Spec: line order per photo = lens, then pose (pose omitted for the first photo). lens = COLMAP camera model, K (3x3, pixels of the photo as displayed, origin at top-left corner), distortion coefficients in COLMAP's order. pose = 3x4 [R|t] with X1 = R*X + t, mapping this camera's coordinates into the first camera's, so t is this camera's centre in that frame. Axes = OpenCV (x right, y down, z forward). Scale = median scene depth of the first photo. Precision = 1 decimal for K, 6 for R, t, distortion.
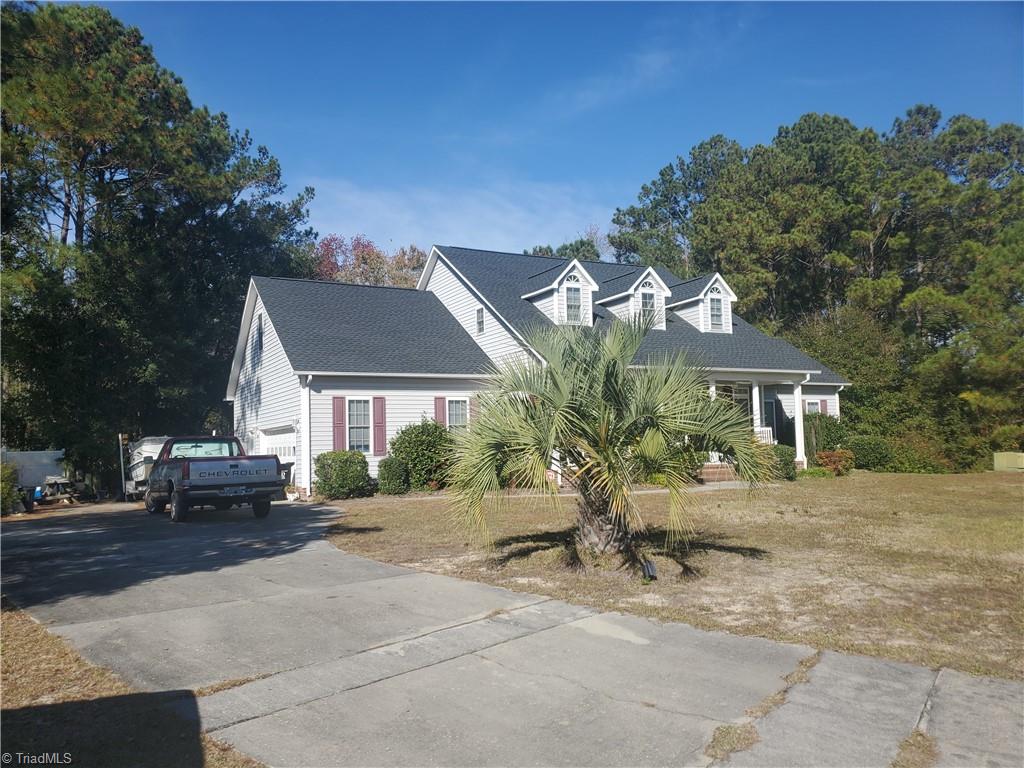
lens RADIAL K [[764.2, 0, 515.7], [0, 764.2, 403.4], [0, 0, 1]] dist [0.174634, -0.256961]
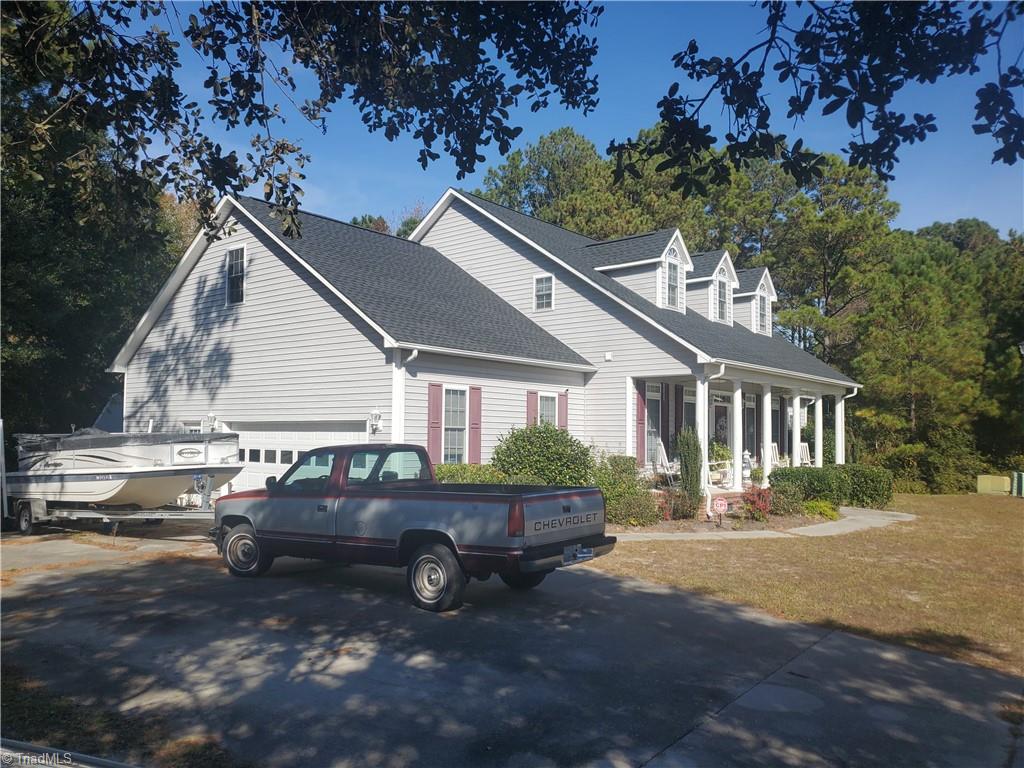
lens RADIAL K [[781.4, 0, 490.9], [0, 781.4, 420.8], [0, 0, 1]] dist [0.008299, 0.001585]
pose [[0.928899, 0.040035, 0.368163, -0.380819], [-0.050941, 0.998502, 0.019947, 0.006824], [-0.366814, -0.037284, 0.929547, 0.286969]]
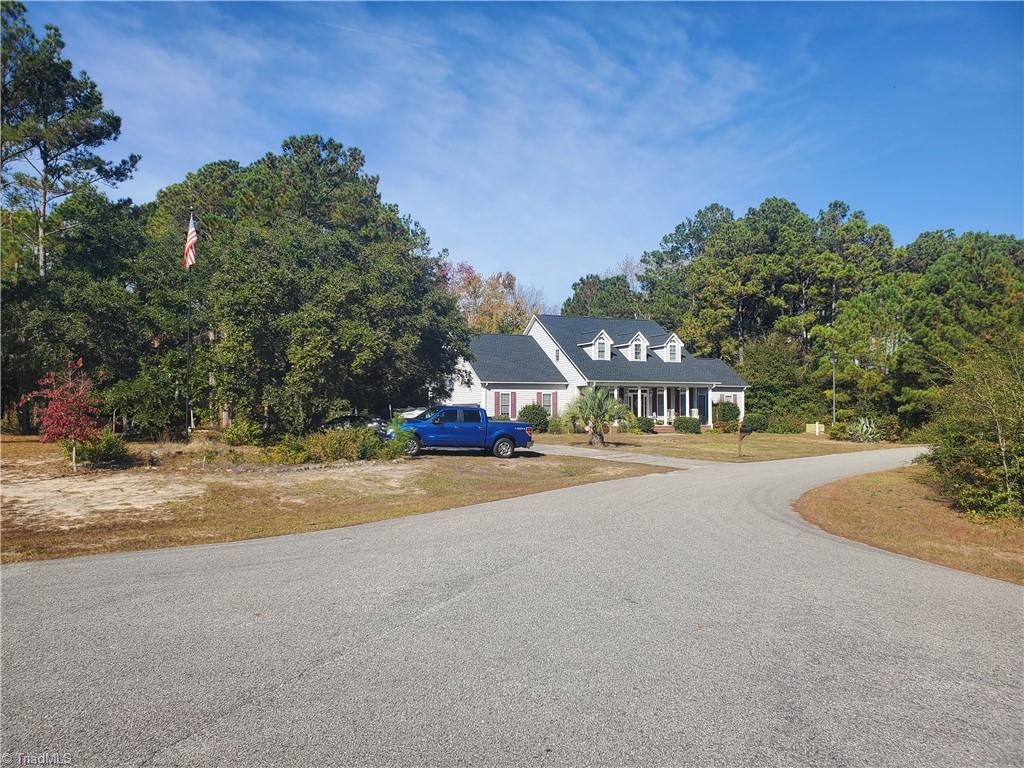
lens RADIAL K [[764.2, 0, 515.7], [0, 764.2, 403.4], [0, 0, 1]] dist [0.174634, -0.256961]
pose [[0.997892, 0.024670, -0.060029, -0.030893], [-0.021688, 0.998522, 0.049829, -0.078402], [0.061169, -0.048422, 0.996952, -1.117230]]
